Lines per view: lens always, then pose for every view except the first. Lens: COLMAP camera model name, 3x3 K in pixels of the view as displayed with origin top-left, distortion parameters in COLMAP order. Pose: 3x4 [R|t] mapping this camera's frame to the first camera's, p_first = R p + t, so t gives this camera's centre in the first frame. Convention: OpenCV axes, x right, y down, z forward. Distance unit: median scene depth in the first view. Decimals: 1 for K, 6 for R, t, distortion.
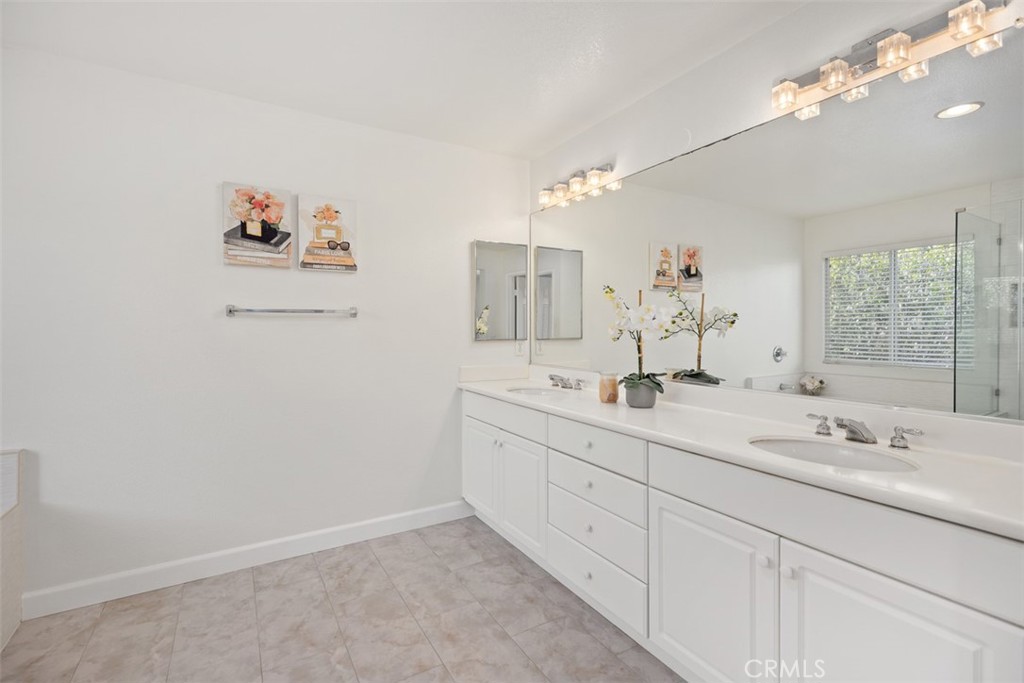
lens RADIAL K [[463.1, 0, 508.2], [0, 463.1, 338.9], [0, 0, 1]] dist [0.008339, -0.000385]
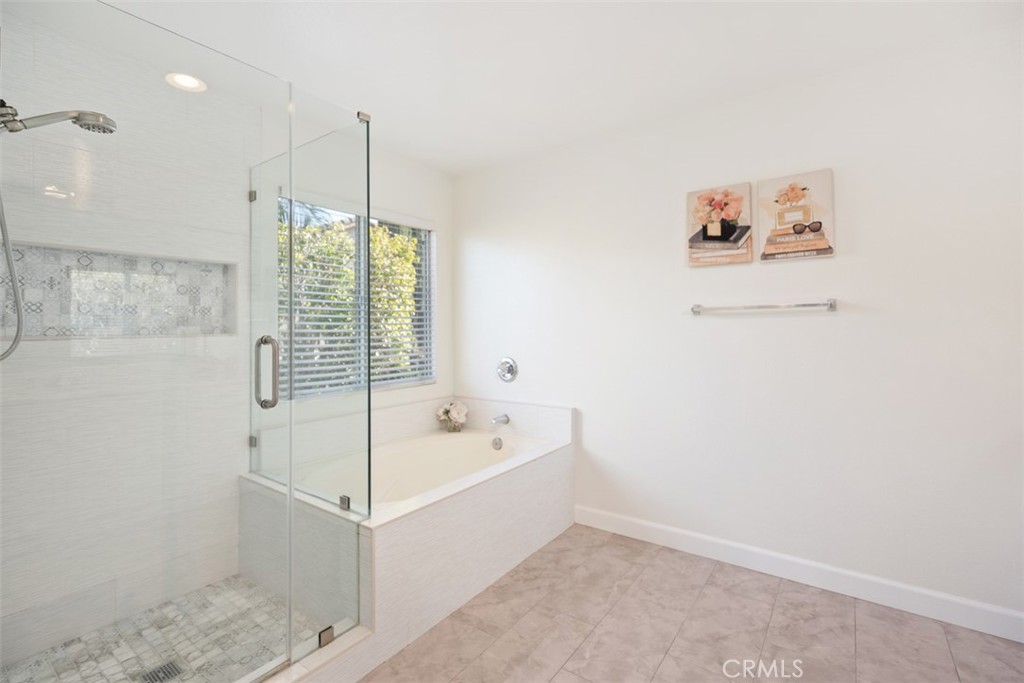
lens RADIAL K [[463.1, 0, 499.5], [0, 463.1, 324.6], [0, 0, 1]] dist [0.008339, -0.000385]
pose [[0.391872, -0.010647, -0.919958, 0.211370], [-0.009520, 0.999833, -0.015627, -0.005239], [0.919971, 0.014881, 0.391705, 0.161771]]
